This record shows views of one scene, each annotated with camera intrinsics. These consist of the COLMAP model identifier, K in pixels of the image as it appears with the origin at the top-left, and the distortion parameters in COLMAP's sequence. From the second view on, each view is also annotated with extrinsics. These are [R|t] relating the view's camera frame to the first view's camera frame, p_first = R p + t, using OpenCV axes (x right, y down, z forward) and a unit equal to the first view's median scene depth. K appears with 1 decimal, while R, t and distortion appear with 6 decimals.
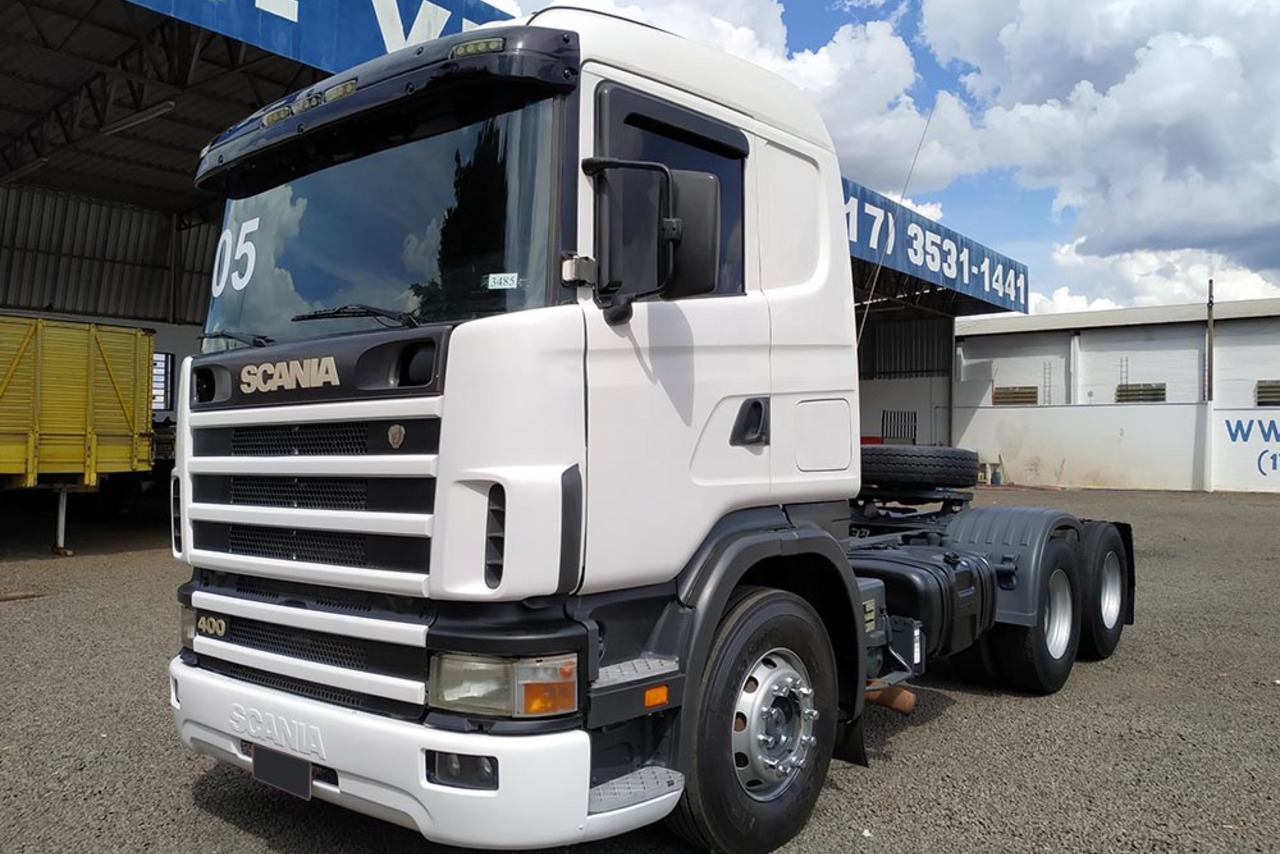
lens RADIAL K [[965.5, 0, 649.6], [0, 965.5, 426.8], [0, 0, 1]] dist [-0.009267, -0.007447]
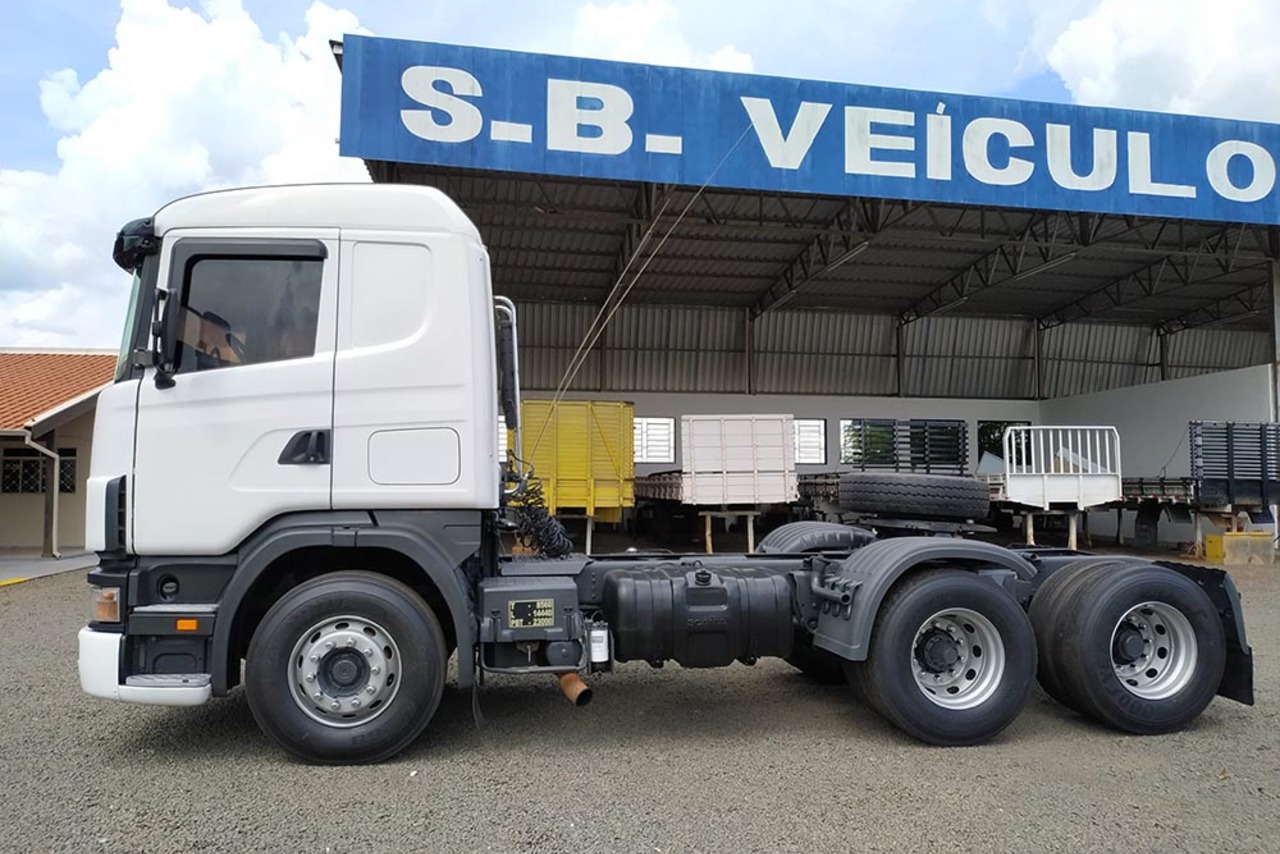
lens RADIAL K [[907.7, 0, 687.8], [0, 907.7, 459.9], [0, 0, 1]] dist [0.004135, -0.010962]
pose [[0.739429, -0.026658, -0.672706, 1.668509], [0.011475, 0.999570, -0.026998, 0.066900], [0.673137, 0.012244, 0.739417, 0.467316]]
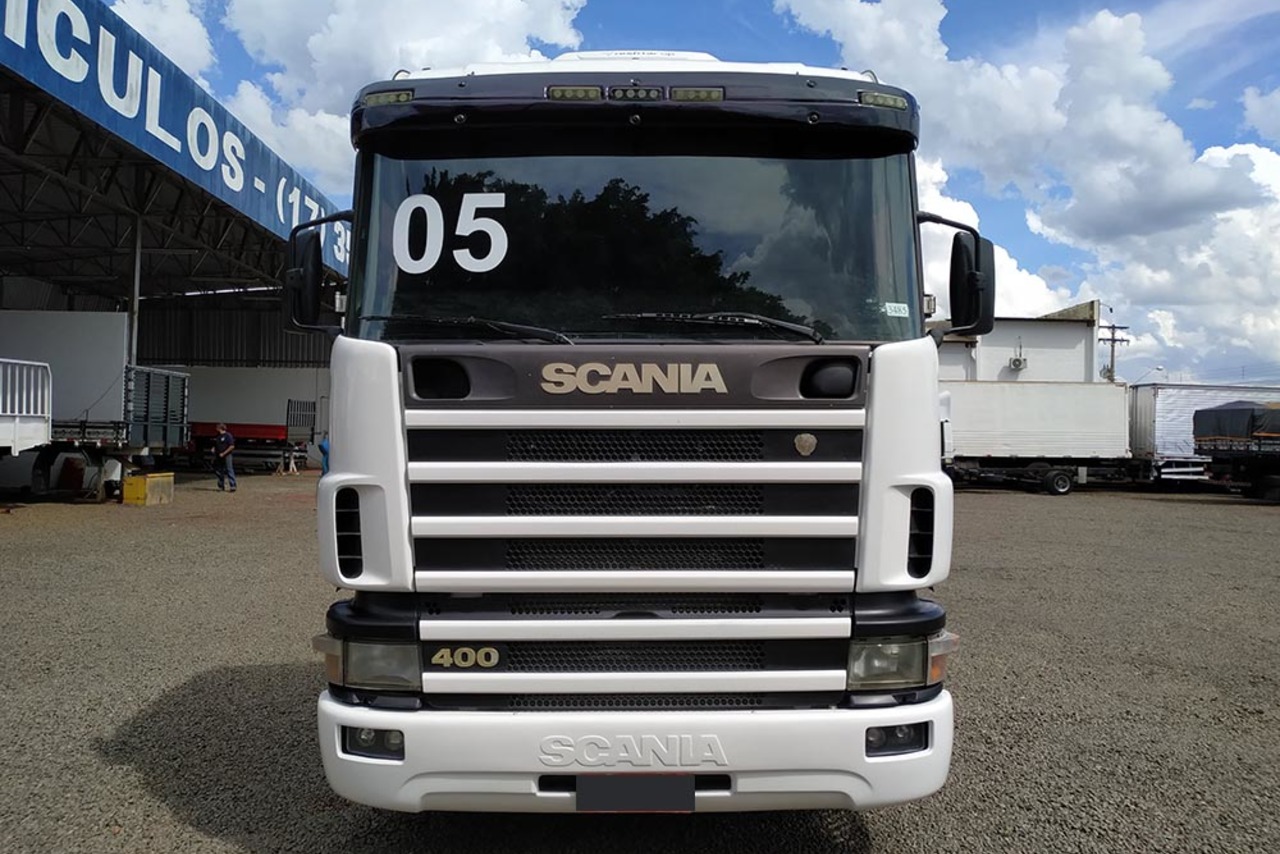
lens RADIAL K [[907.7, 0, 642.7], [0, 907.7, 427.9], [0, 0, 1]] dist [0.004135, -0.010962]
pose [[0.794032, 0.013817, 0.607719, -0.872343], [-0.021846, 0.999744, 0.005813, -0.008904], [-0.607483, -0.017892, 0.794131, 0.270406]]
